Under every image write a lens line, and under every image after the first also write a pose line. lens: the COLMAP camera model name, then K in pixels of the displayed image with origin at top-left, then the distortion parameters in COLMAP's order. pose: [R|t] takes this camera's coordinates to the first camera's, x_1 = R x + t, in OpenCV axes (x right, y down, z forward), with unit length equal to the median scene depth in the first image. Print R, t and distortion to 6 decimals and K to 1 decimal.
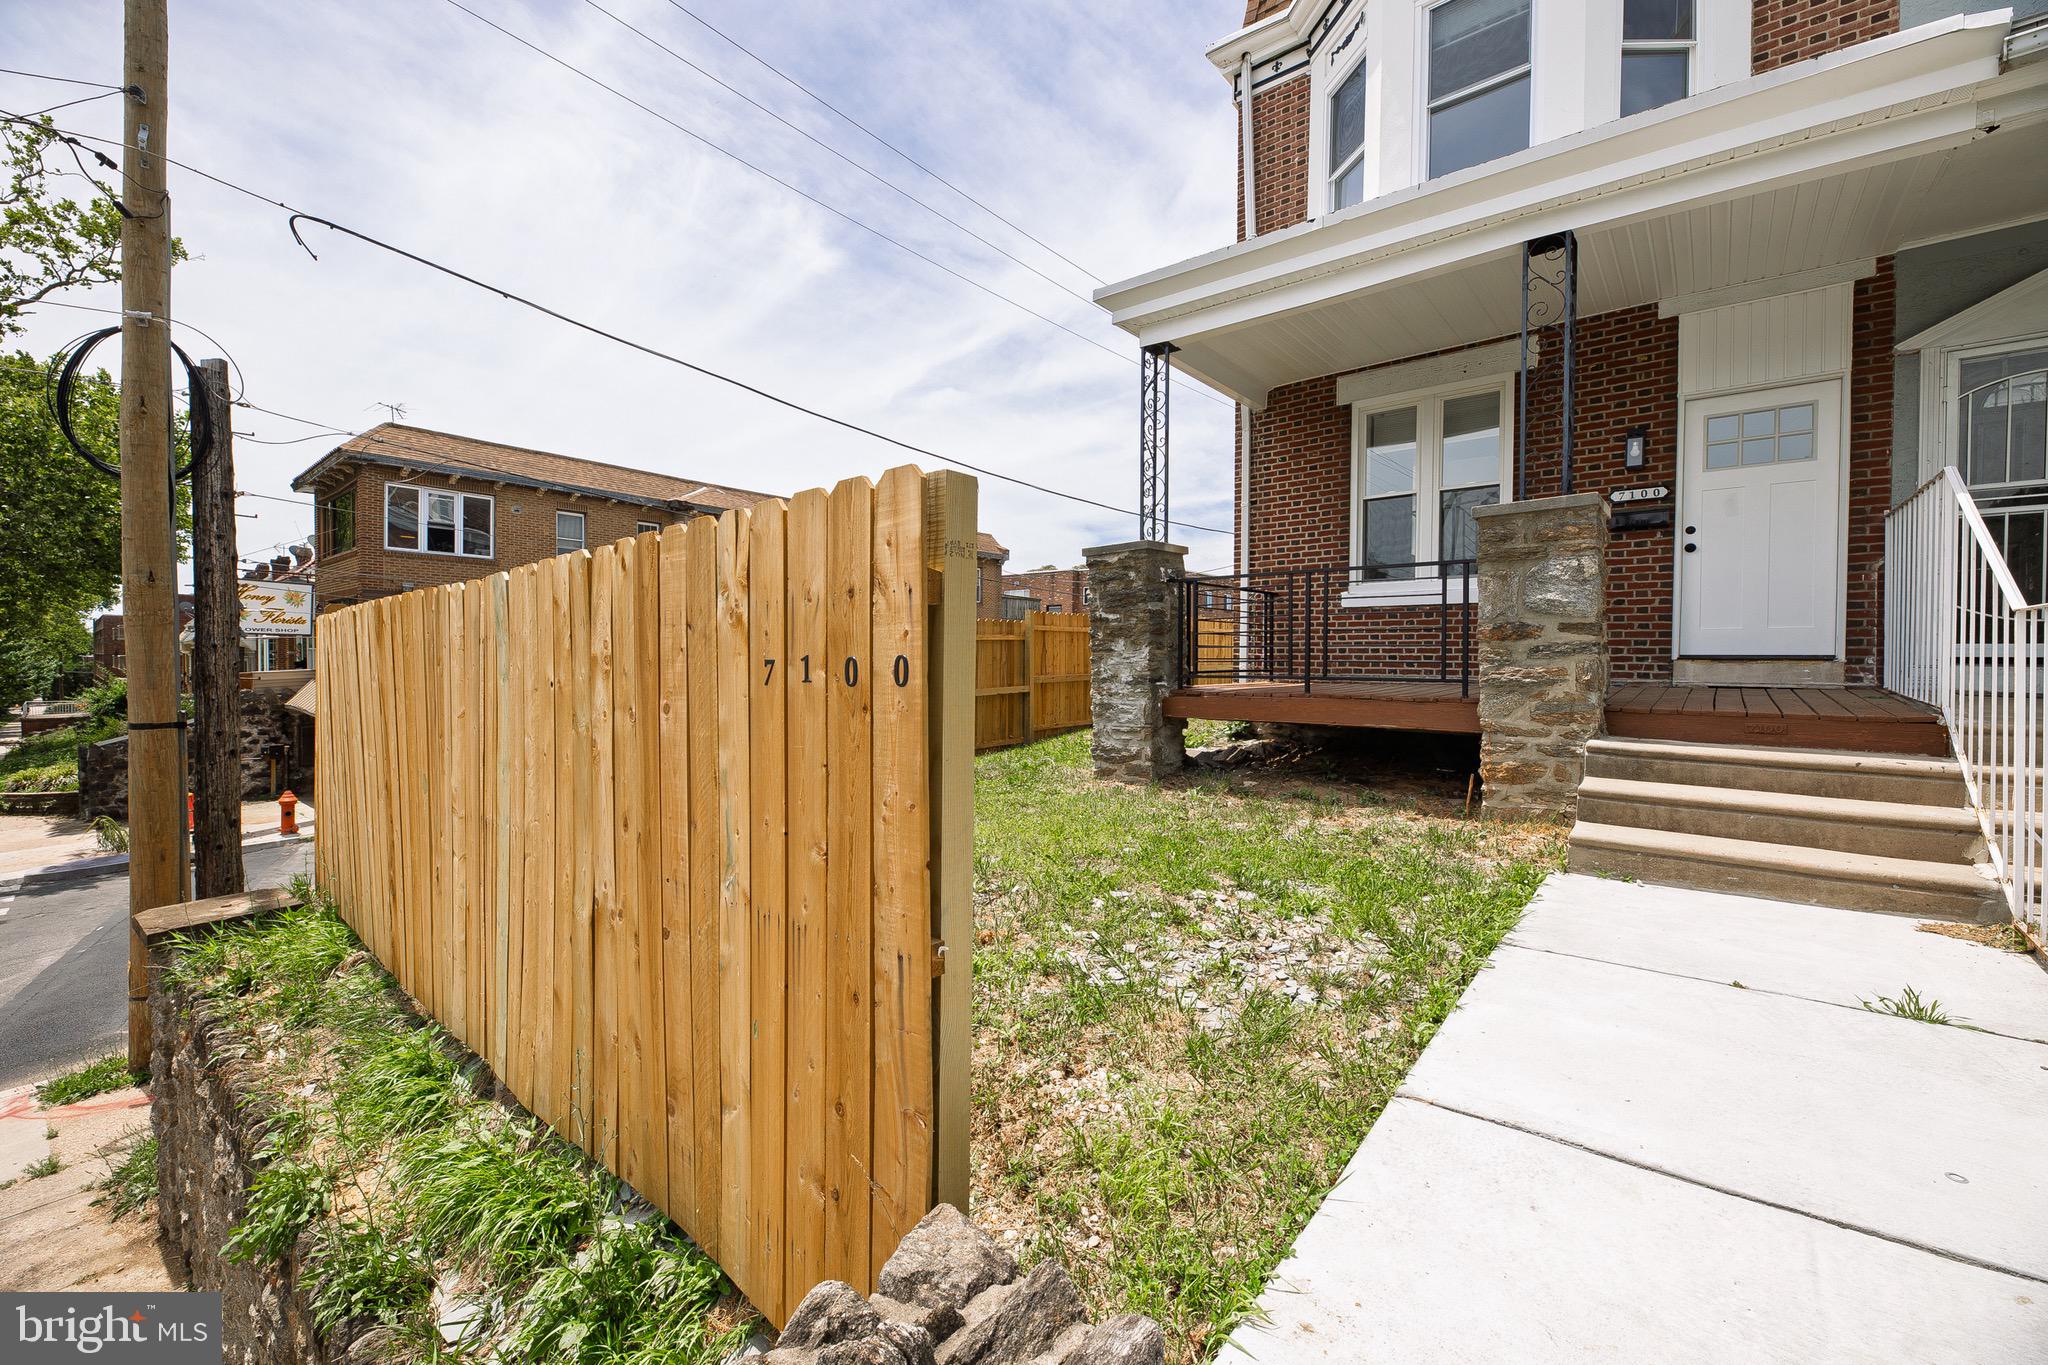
lens RADIAL K [[815.0, 0, 1024.0], [0, 815.0, 682.5], [0, 0, 1]] dist [0.002966, -0.003911]
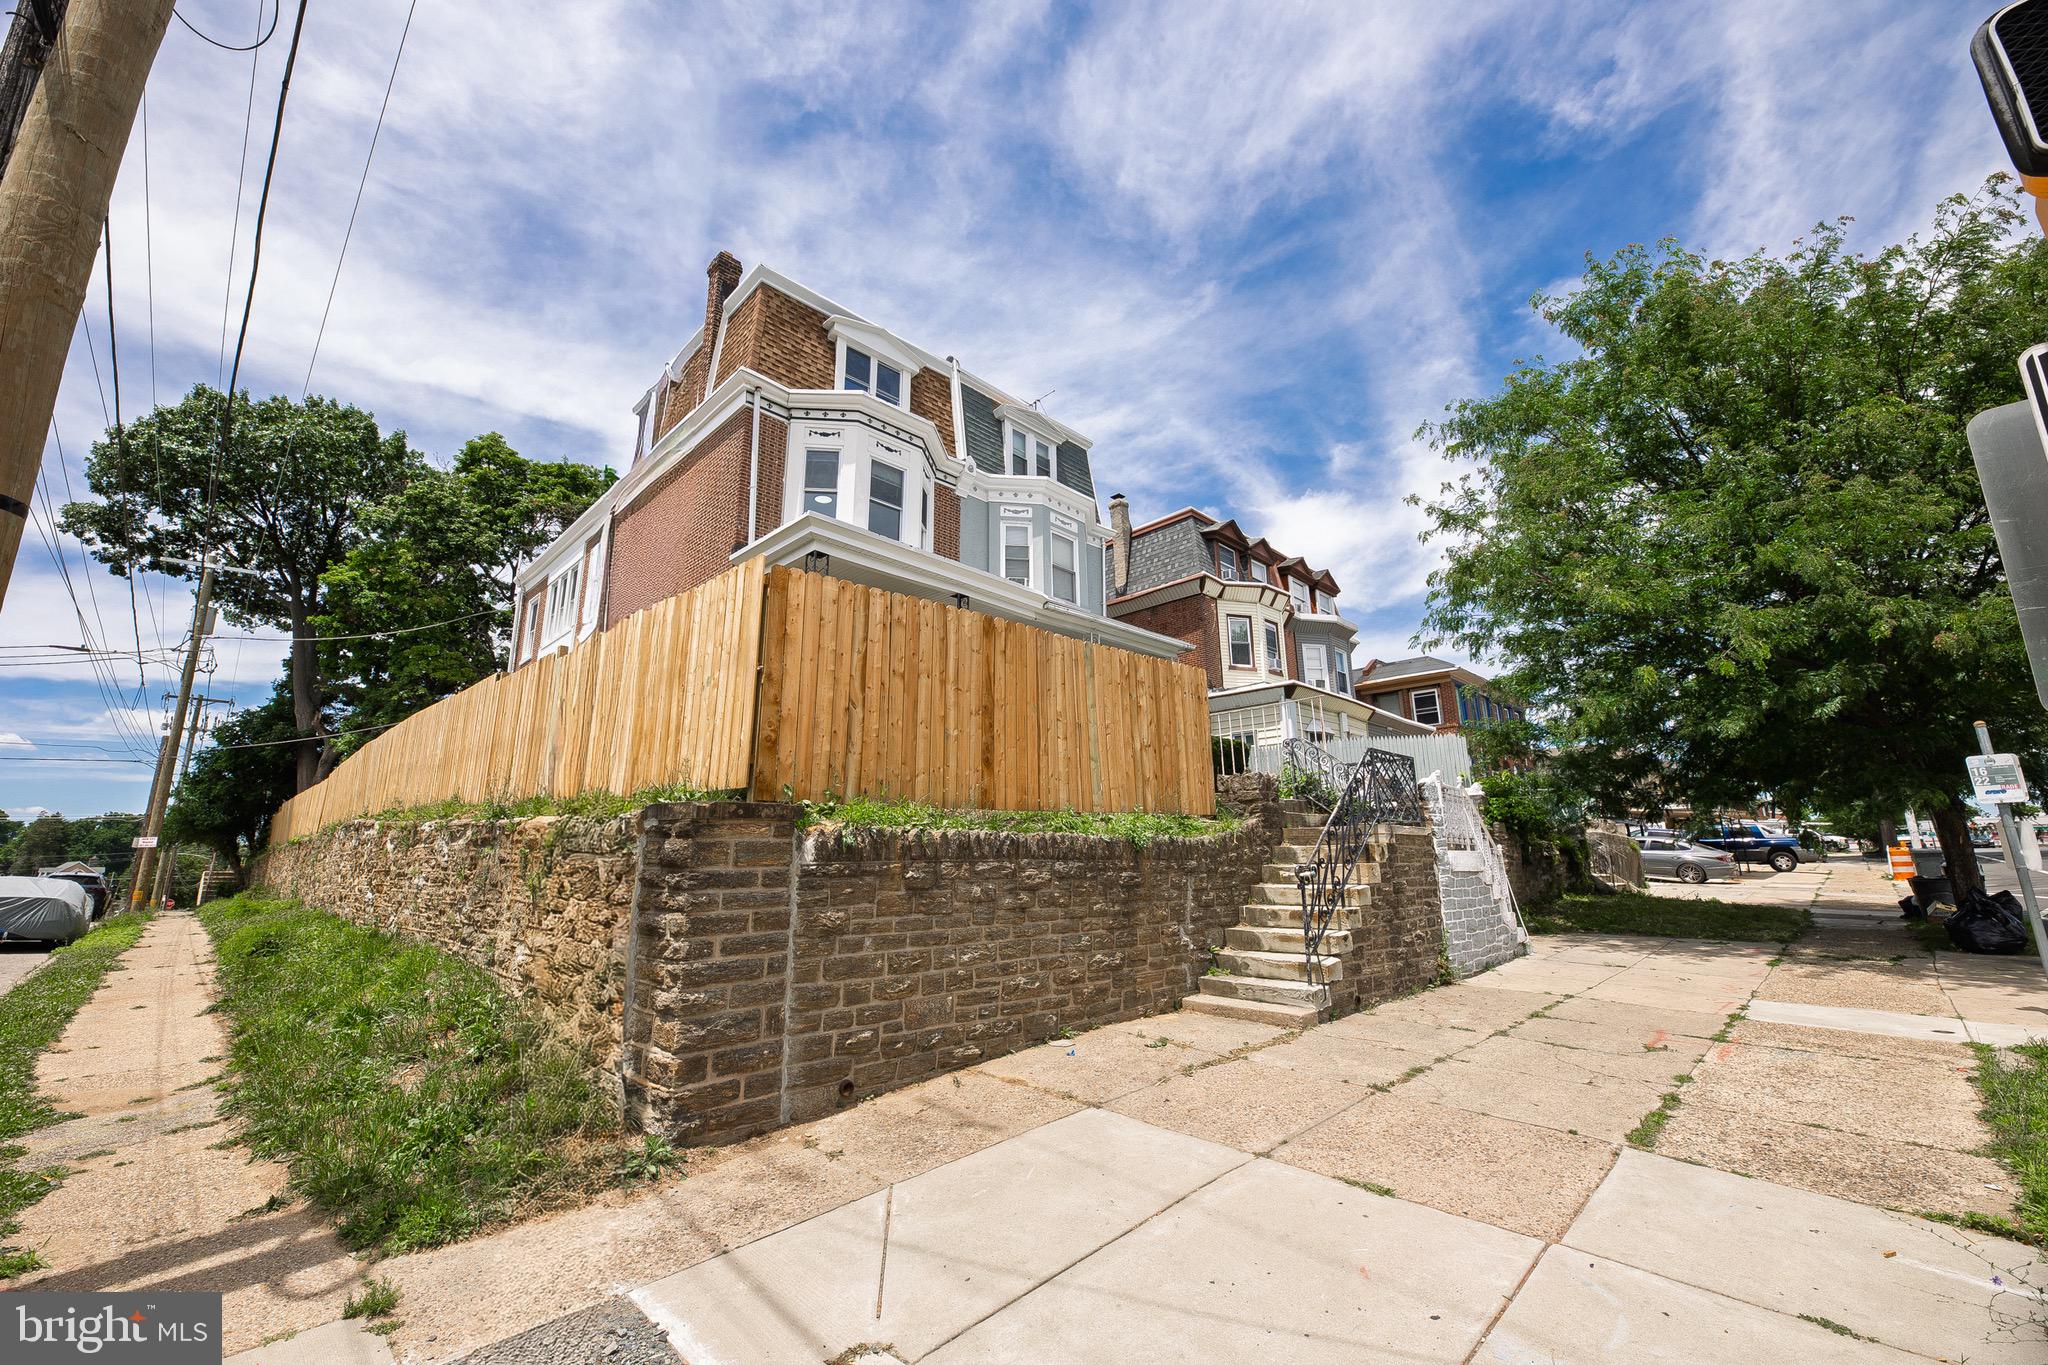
lens RADIAL K [[815.0, 0, 1024.0], [0, 815.0, 682.5], [0, 0, 1]] dist [0.002966, -0.003911]
pose [[0.096609, 0.213832, 0.972082, -1.676257], [0.034726, 0.975331, -0.217998, 0.309949], [-0.994716, 0.054817, 0.086800, 0.467647]]
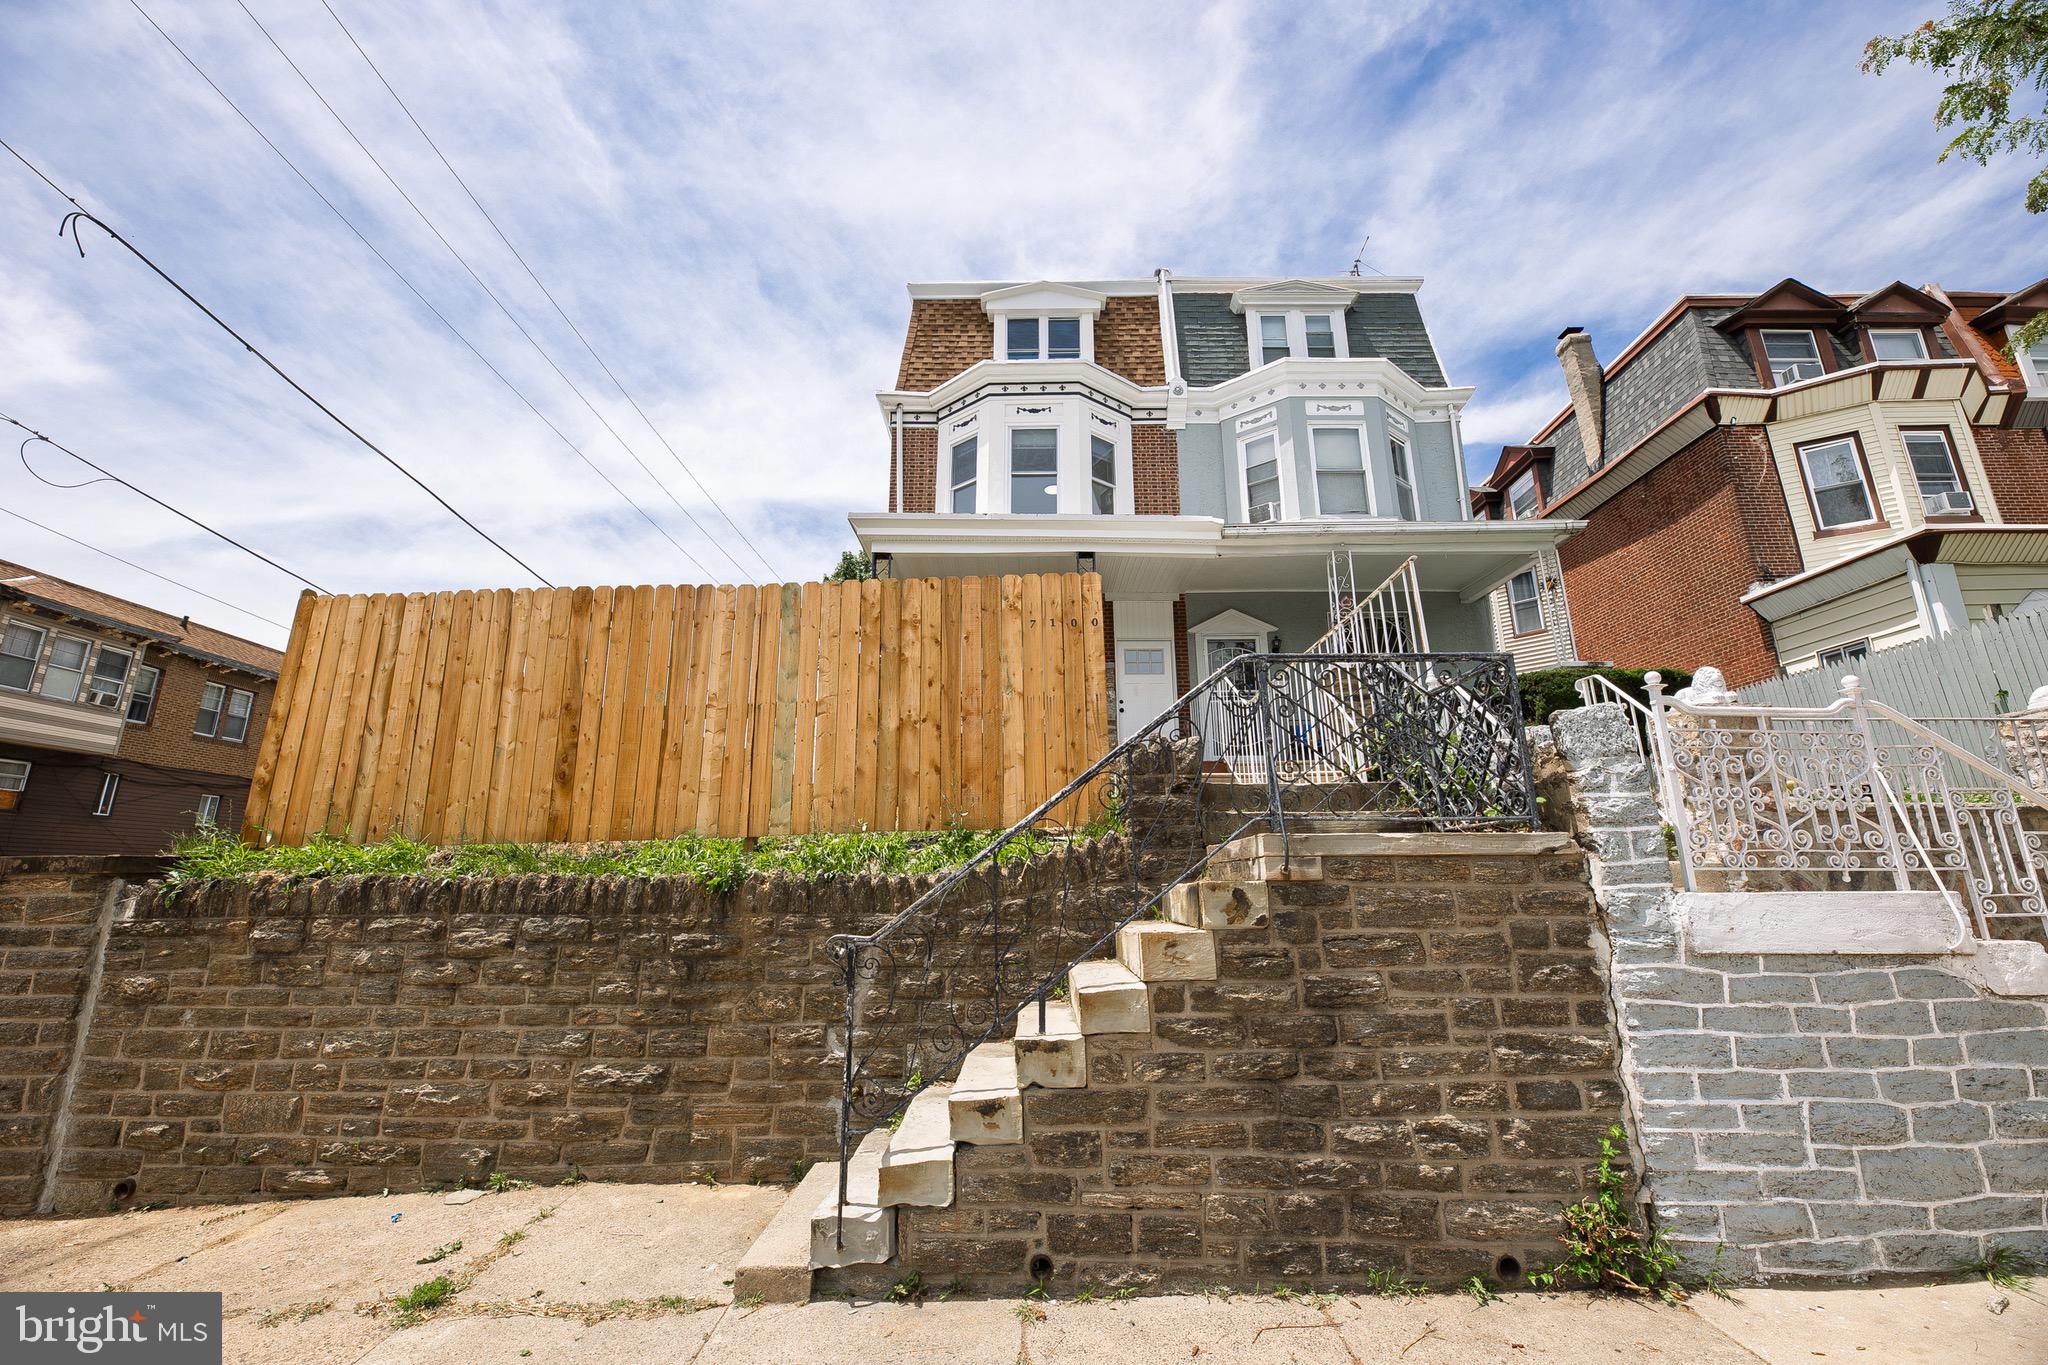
lens RADIAL K [[815.0, 0, 1024.0], [0, 815.0, 682.5], [0, 0, 1]] dist [0.002966, -0.003911]
pose [[0.771864, 0.145737, 0.618859, -0.671797], [0.026222, 0.965248, -0.260015, 0.305863], [-0.635246, 0.216924, 0.741219, -0.381961]]
